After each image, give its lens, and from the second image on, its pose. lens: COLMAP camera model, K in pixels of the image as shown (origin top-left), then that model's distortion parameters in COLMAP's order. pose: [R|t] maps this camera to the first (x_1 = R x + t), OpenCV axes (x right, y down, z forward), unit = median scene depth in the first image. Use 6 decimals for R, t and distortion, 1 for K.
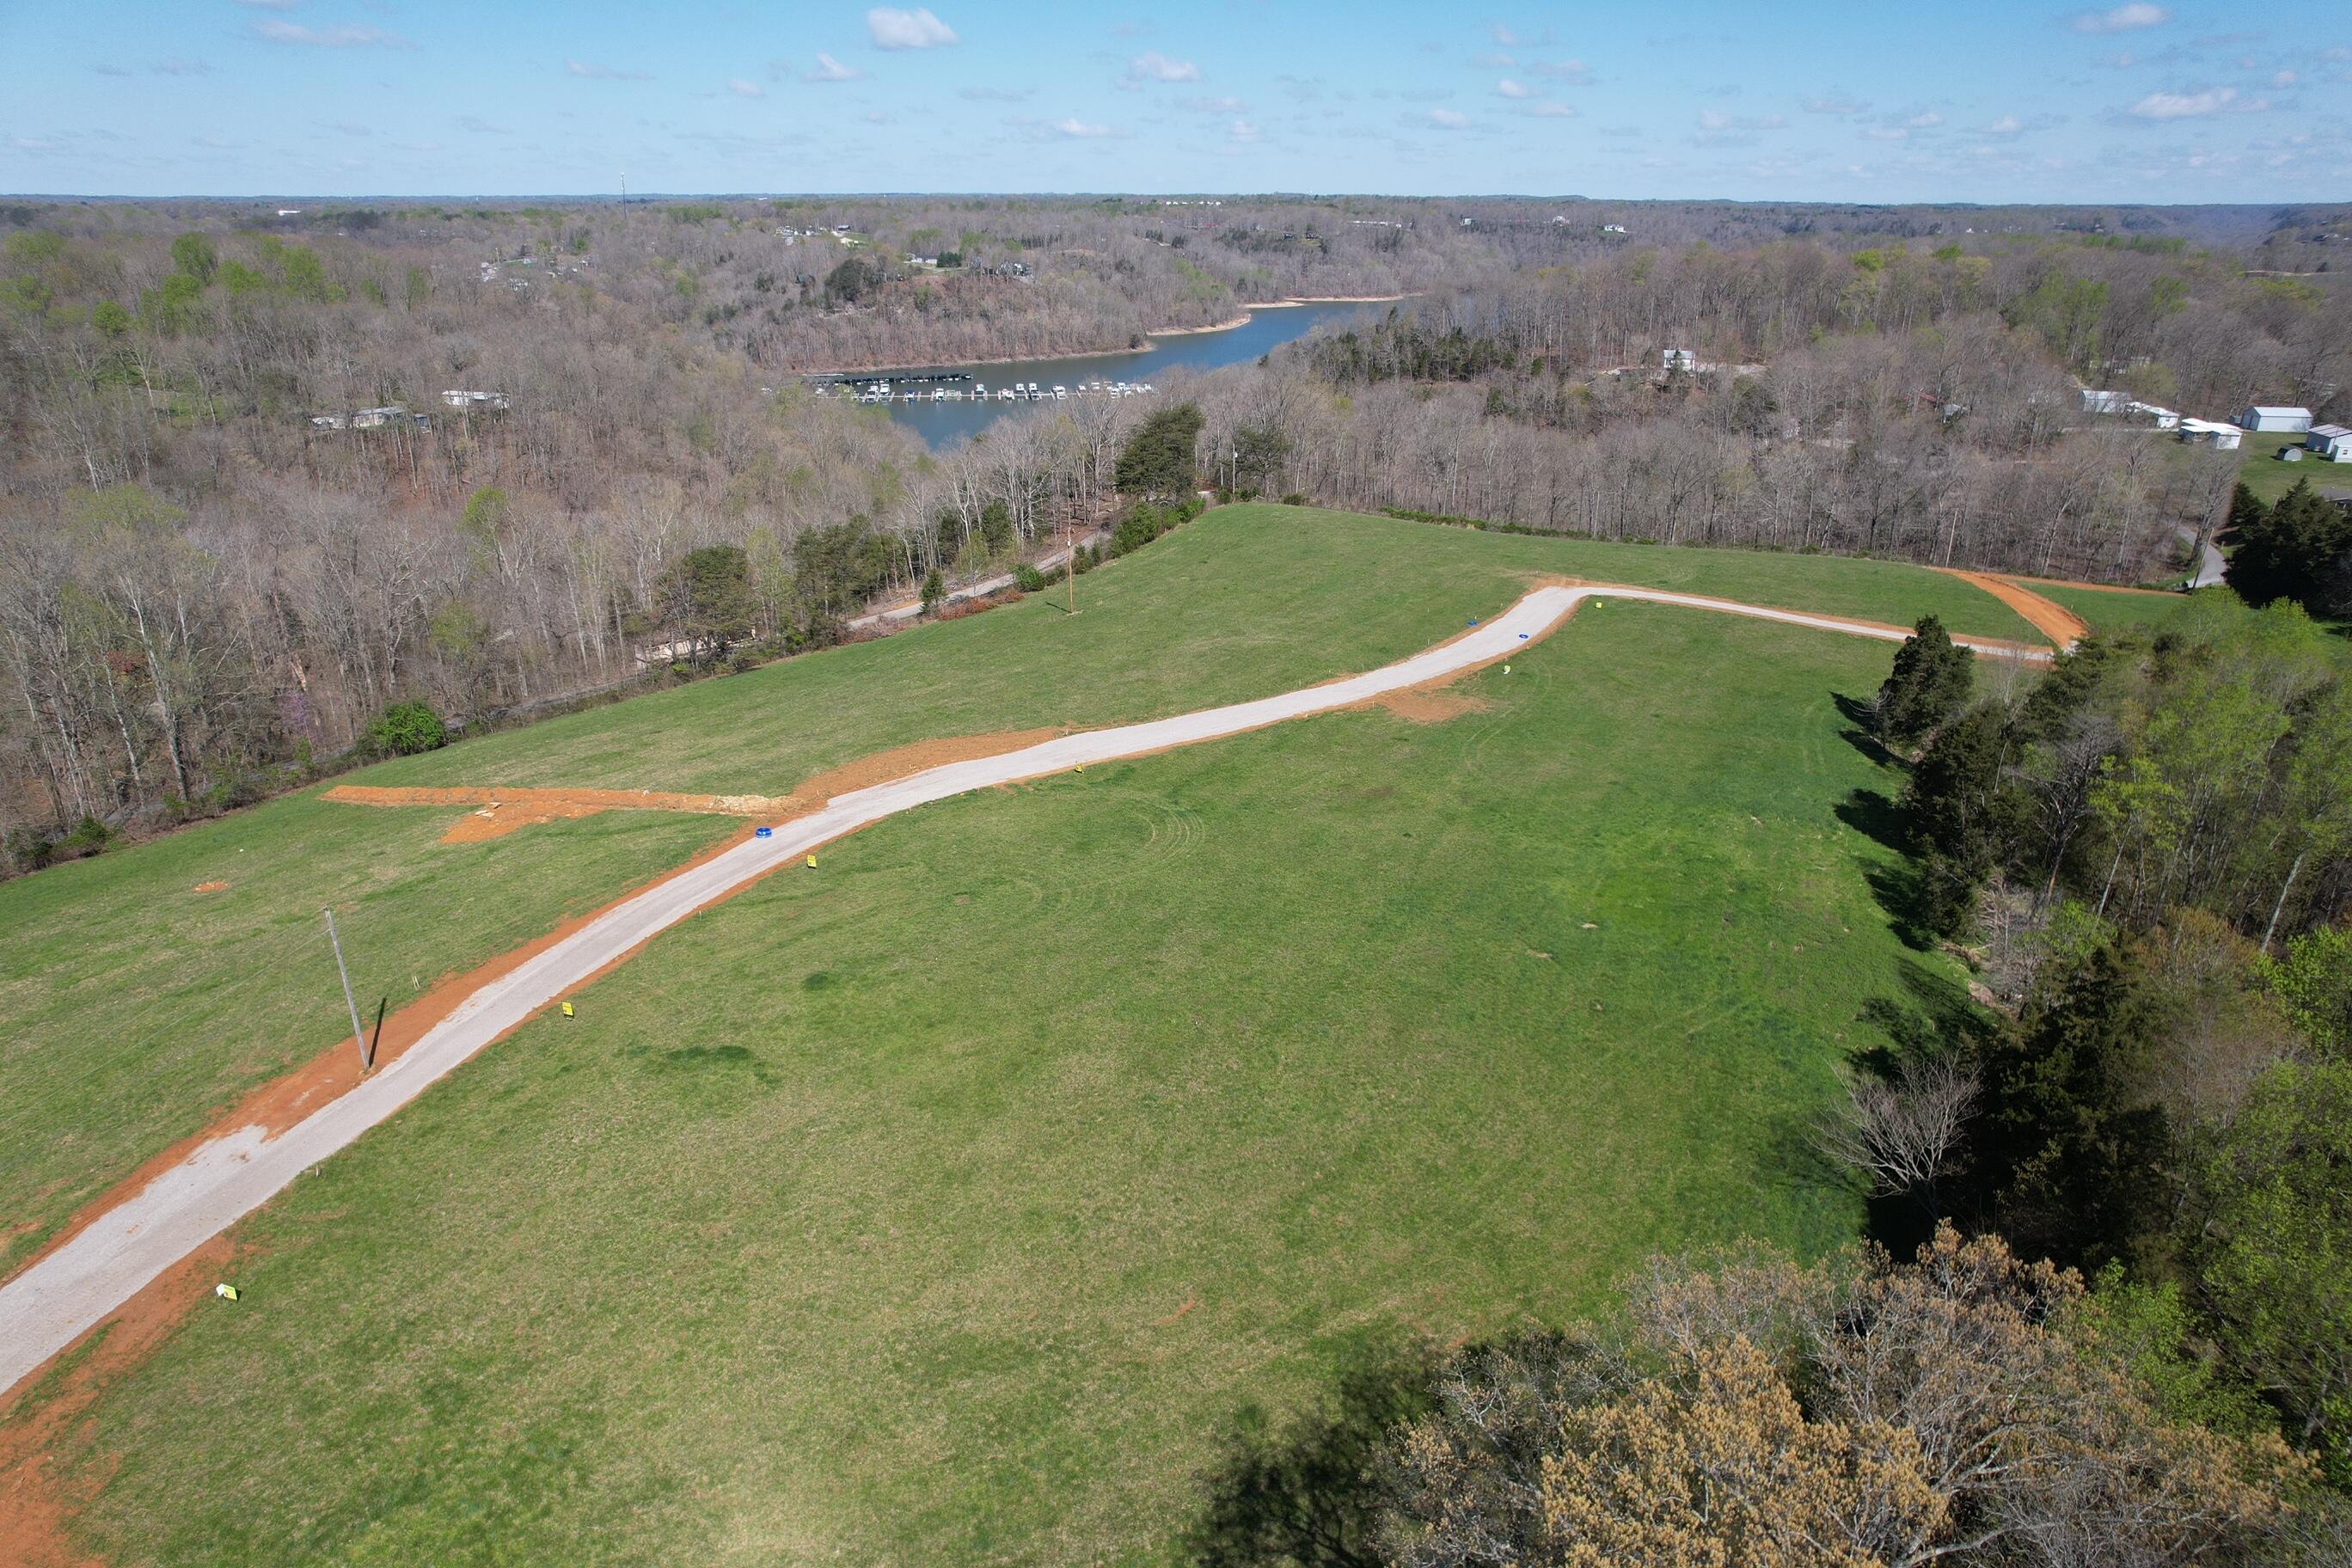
lens RADIAL K [[1501.3, 0, 1181.7], [0, 1501.3, 789.2], [0, 0, 1]] dist [-0.075498, 0.070704]
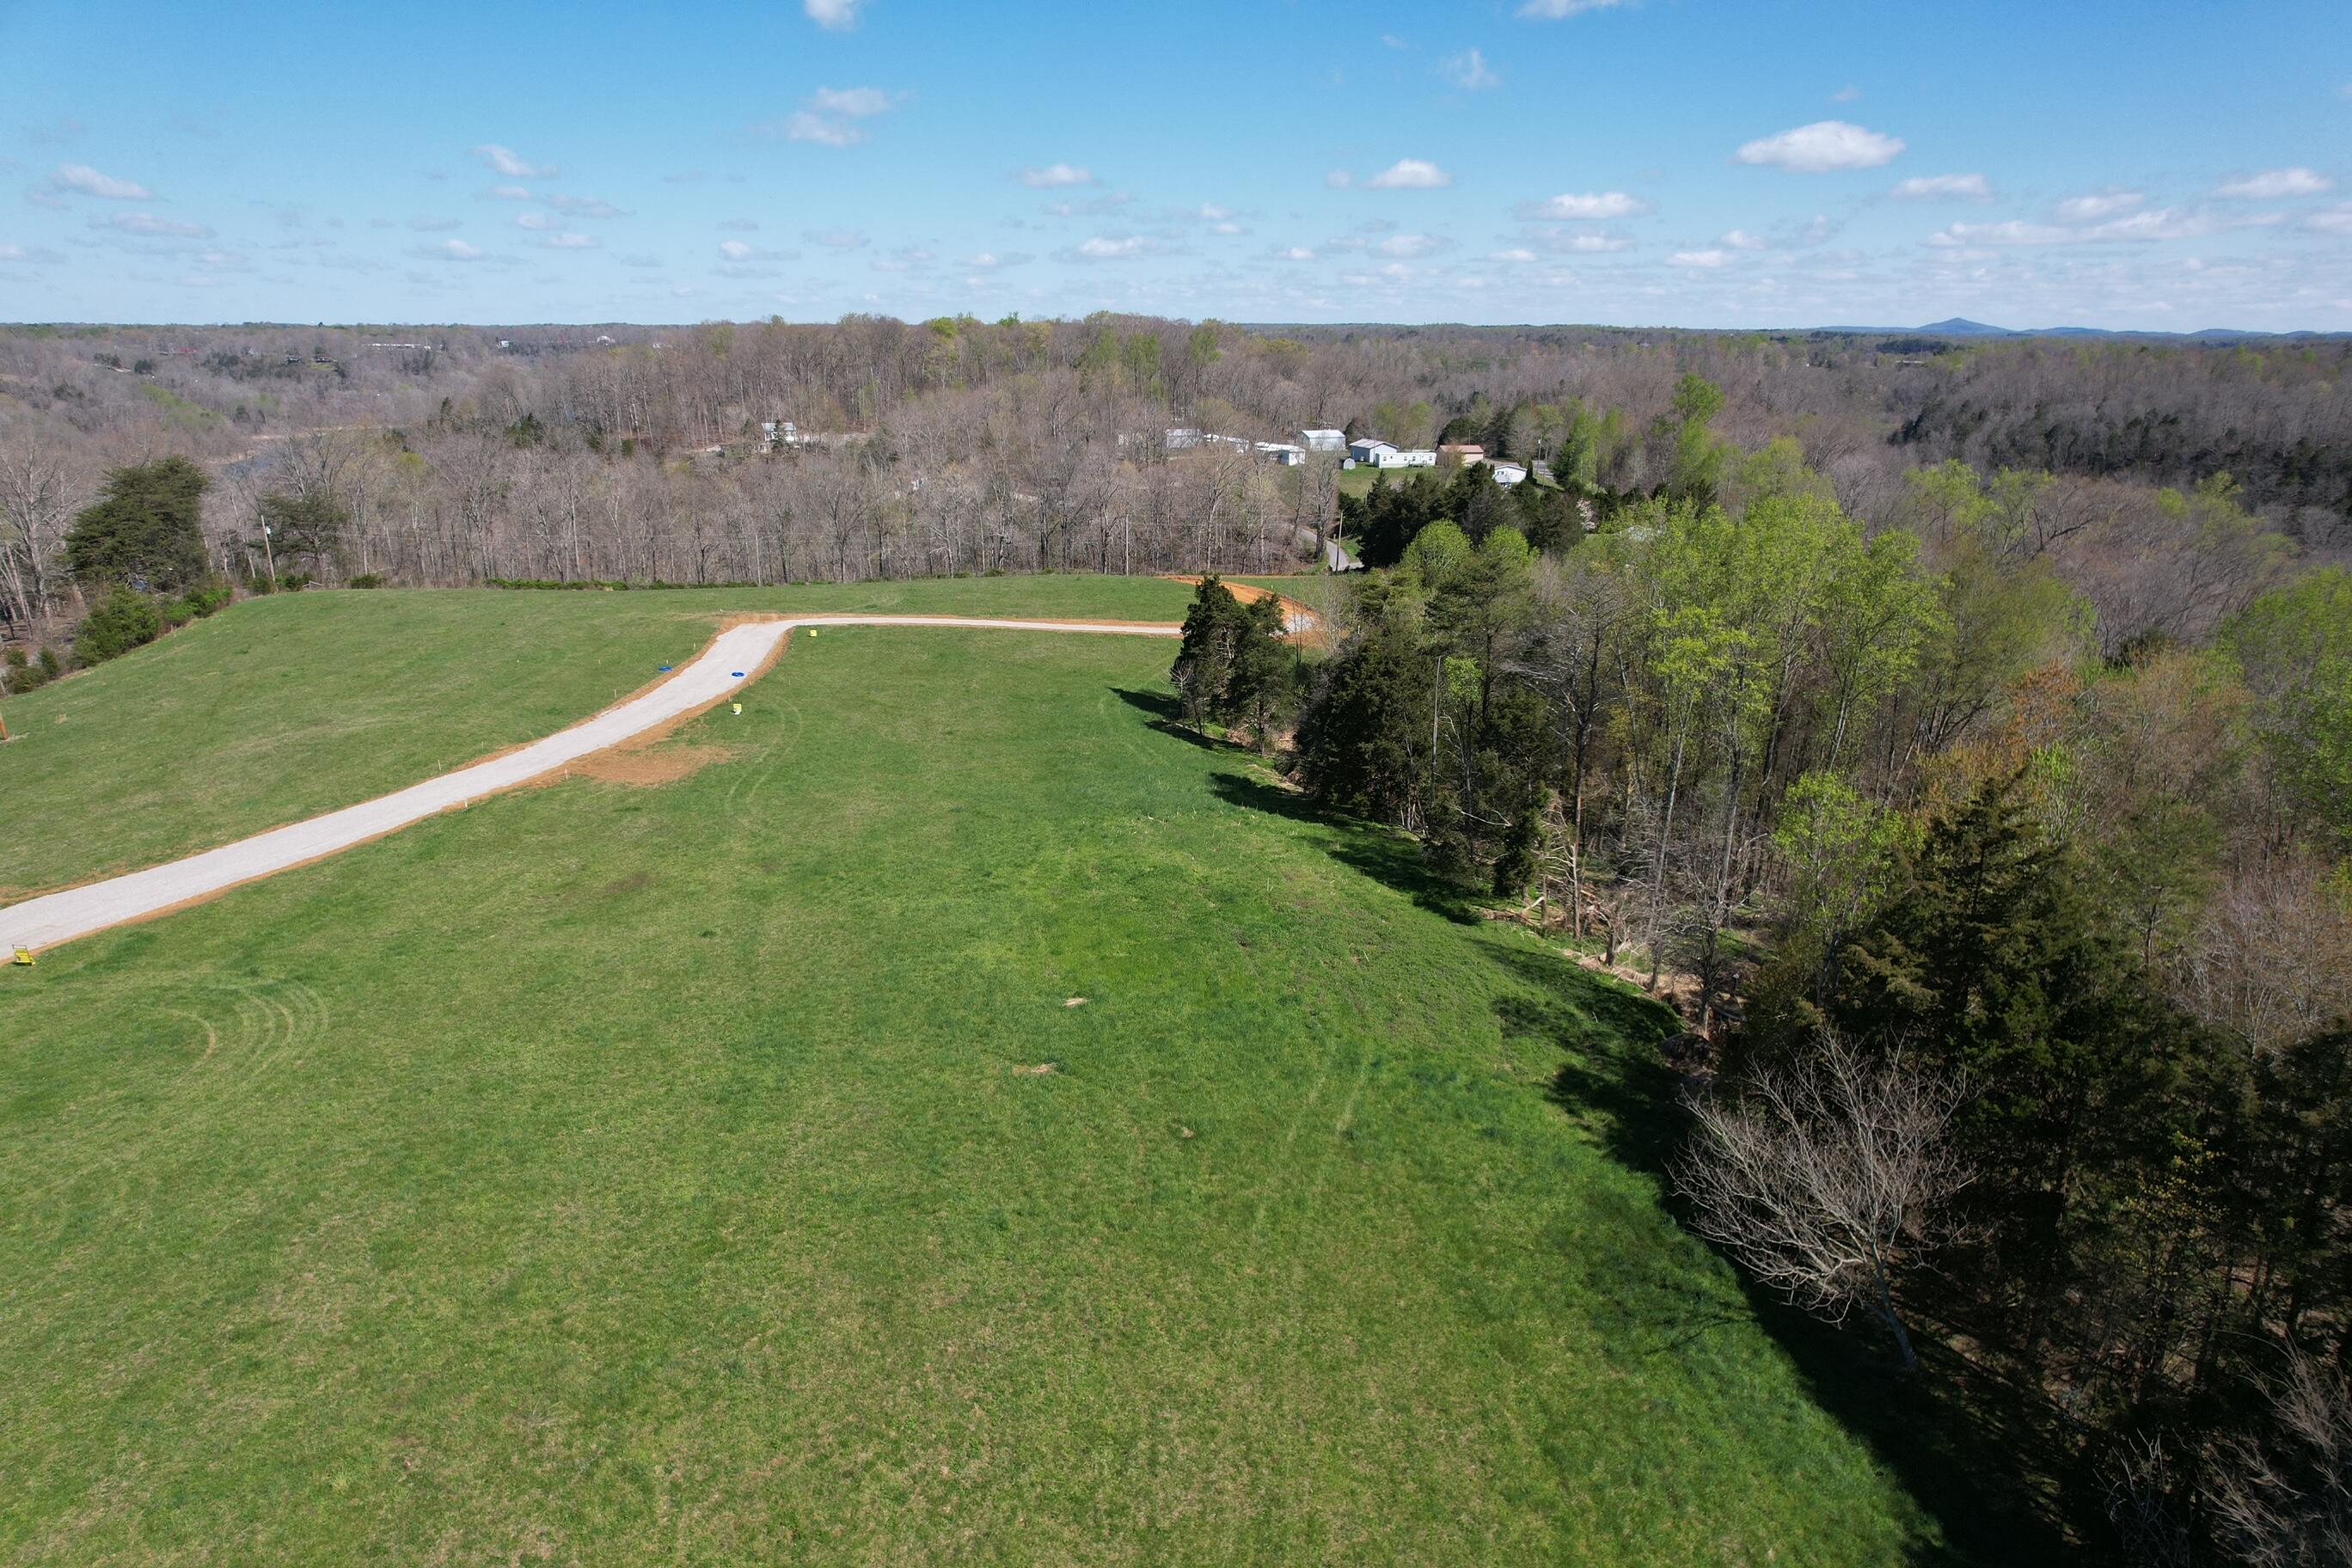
lens RADIAL K [[1501.3, 0, 1181.7], [0, 1501.3, 789.2], [0, 0, 1]] dist [-0.075498, 0.070704]
pose [[0.828843, -0.167562, 0.533800, 0.000985], [0.208612, 0.977851, -0.016965, 0.015889], [-0.519135, 0.125419, 0.845440, 0.267387]]
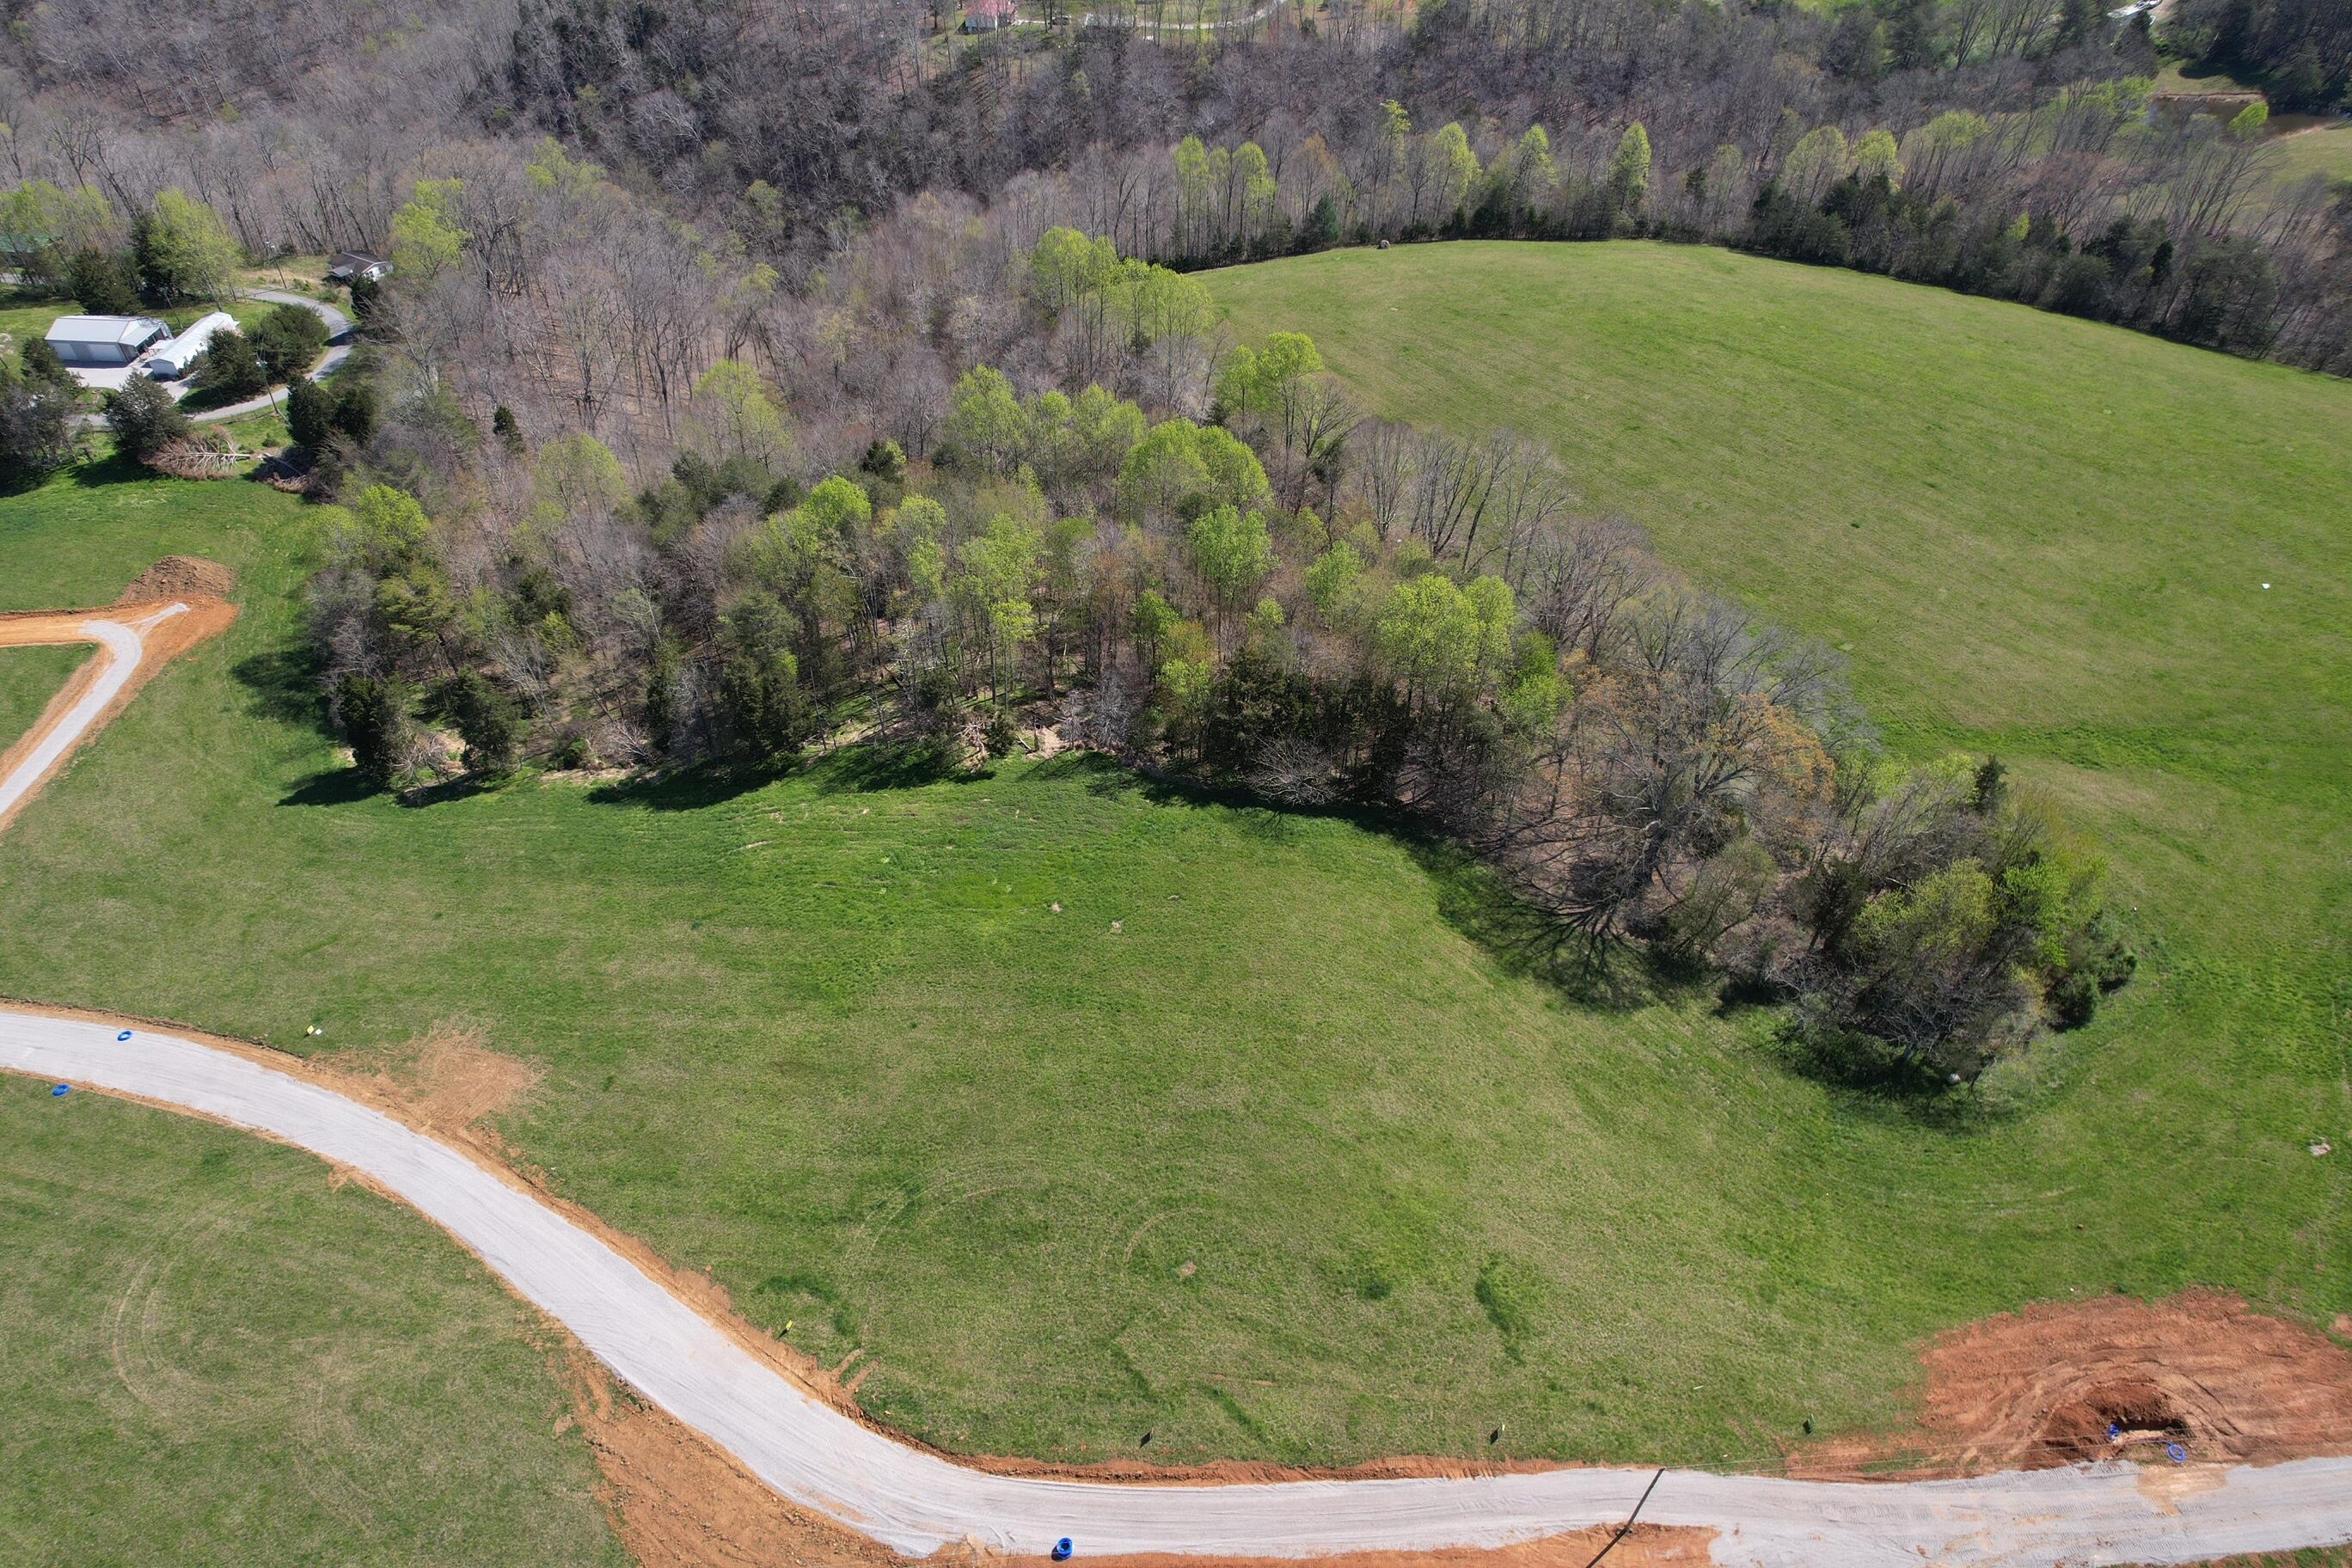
lens RADIAL K [[1501.3, 0, 1181.7], [0, 1501.3, 789.2], [0, 0, 1]] dist [-0.075498, 0.070704]
pose [[-0.298999, -0.659856, 0.689340, -0.408323], [0.349705, 0.596360, 0.722538, -0.580524], [-0.887866, 0.457104, 0.052444, 0.443493]]
